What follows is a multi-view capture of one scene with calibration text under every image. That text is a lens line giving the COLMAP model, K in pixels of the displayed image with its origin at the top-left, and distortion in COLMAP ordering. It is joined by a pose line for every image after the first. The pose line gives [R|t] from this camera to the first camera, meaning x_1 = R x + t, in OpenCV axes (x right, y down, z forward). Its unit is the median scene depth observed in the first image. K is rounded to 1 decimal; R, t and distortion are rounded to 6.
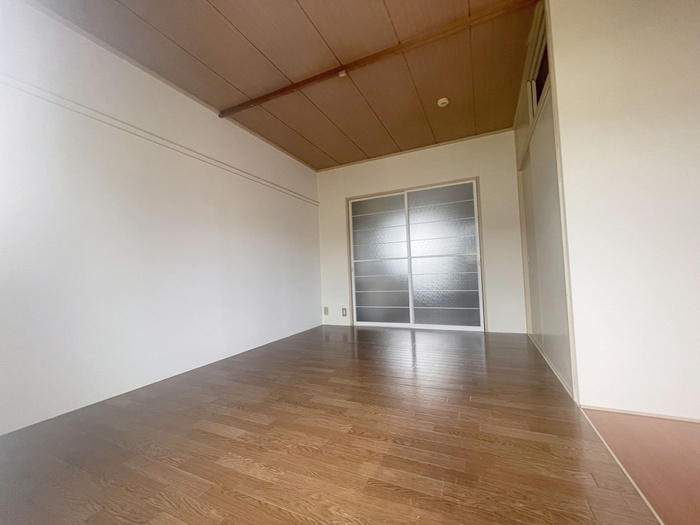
lens RADIAL K [[283.2, 0, 353.8], [0, 283.2, 262.8], [0, 0, 1]] dist [0.002822, -0.000840]
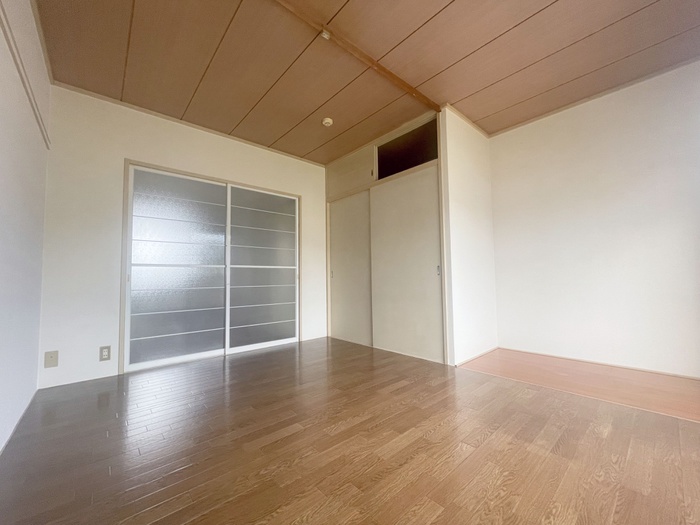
lens RADIAL K [[283.2, 0, 353.3], [0, 283.2, 264.8], [0, 0, 1]] dist [0.002822, -0.000840]
pose [[0.397908, 0.080019, 0.913929, -0.400182], [-0.036047, 0.996783, -0.071579, 0.022985], [-0.916717, -0.004462, 0.399513, 0.348838]]
